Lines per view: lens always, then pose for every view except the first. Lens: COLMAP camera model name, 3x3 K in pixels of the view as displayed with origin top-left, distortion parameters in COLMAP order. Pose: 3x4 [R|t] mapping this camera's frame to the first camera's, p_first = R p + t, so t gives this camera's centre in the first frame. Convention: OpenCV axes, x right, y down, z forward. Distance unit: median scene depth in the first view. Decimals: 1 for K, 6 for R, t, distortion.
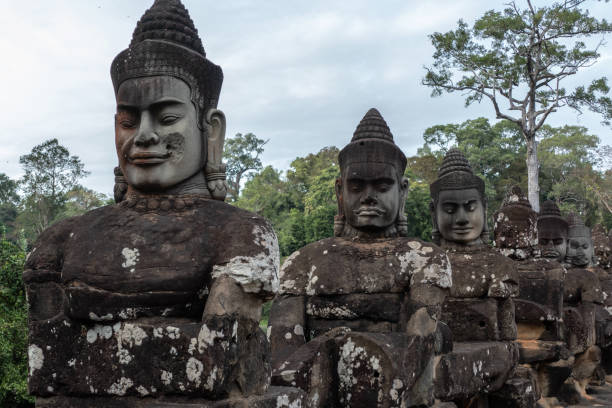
lens RADIAL K [[780.8, 0, 309.6], [0, 780.8, 207.0], [0, 0, 1]] dist [-0.019235, 0.037045]
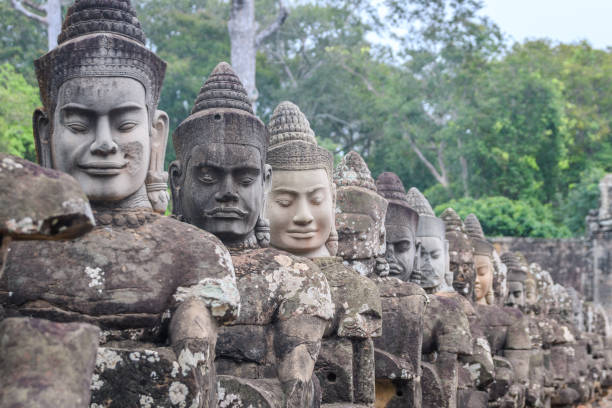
lens RADIAL K [[2113.0, 0, 306.0], [0, 2113.0, 204.0], [0, 0, 1]] dist [-0.147242, -0.548804]
pose [[0.948380, 0.028144, 0.315885, -0.475044], [-0.040444, 0.998655, 0.032449, -0.068848], [-0.314547, -0.043550, 0.948243, -0.879850]]
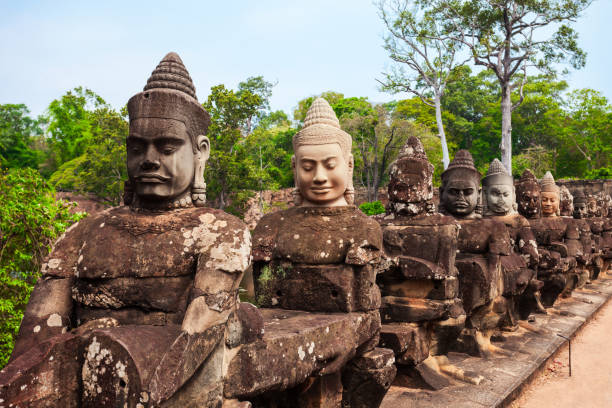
lens RADIAL K [[682.1, 0, 306.0], [0, 682.1, 204.0], [0, 0, 1]] dist [-0.000112, 0.019274]
pose [[0.999886, 0.008881, -0.012245, 0.253889], [-0.007751, 0.995965, 0.089412, -0.032889], [0.012990, -0.089306, 0.995919, 0.278942]]
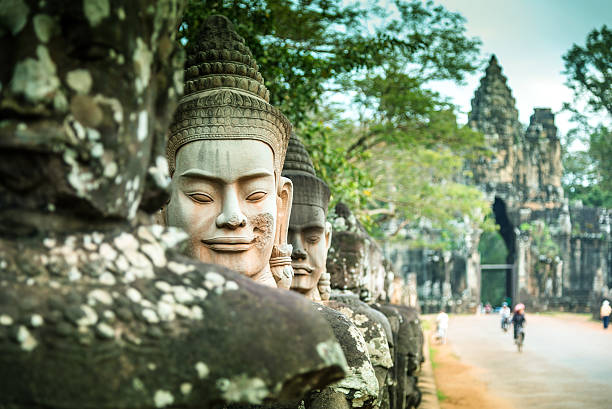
lens RADIAL K [[1253.6, 0, 305.9], [0, 1253.6, 268.3], [0, 0, 1]] dist [0.011846, 0.054179]
pose [[0.919368, 0.013736, 0.393159, -0.401522], [-0.044492, 0.996609, 0.069222, -0.080999], [-0.390874, -0.081133, 0.916861, -0.131235]]
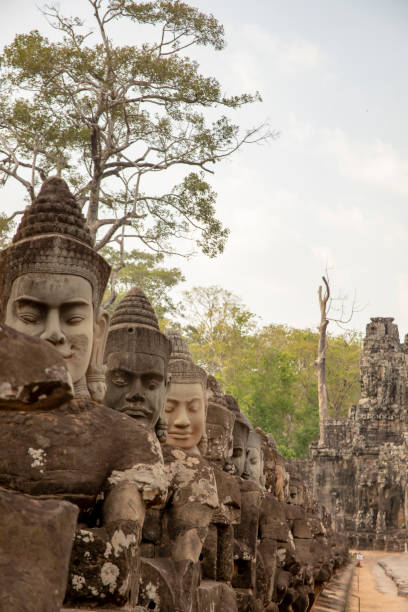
lens RADIAL K [[1395.4, 0, 204.0], [0, 1395.4, 306.0], [0, 0, 1]] dist [0.507024, 0.452152]
pose [[0.923836, 0.109425, 0.366816, -0.430526], [-0.094115, 0.993786, -0.059425, -0.024381], [-0.371039, 0.020376, 0.928394, -0.452401]]
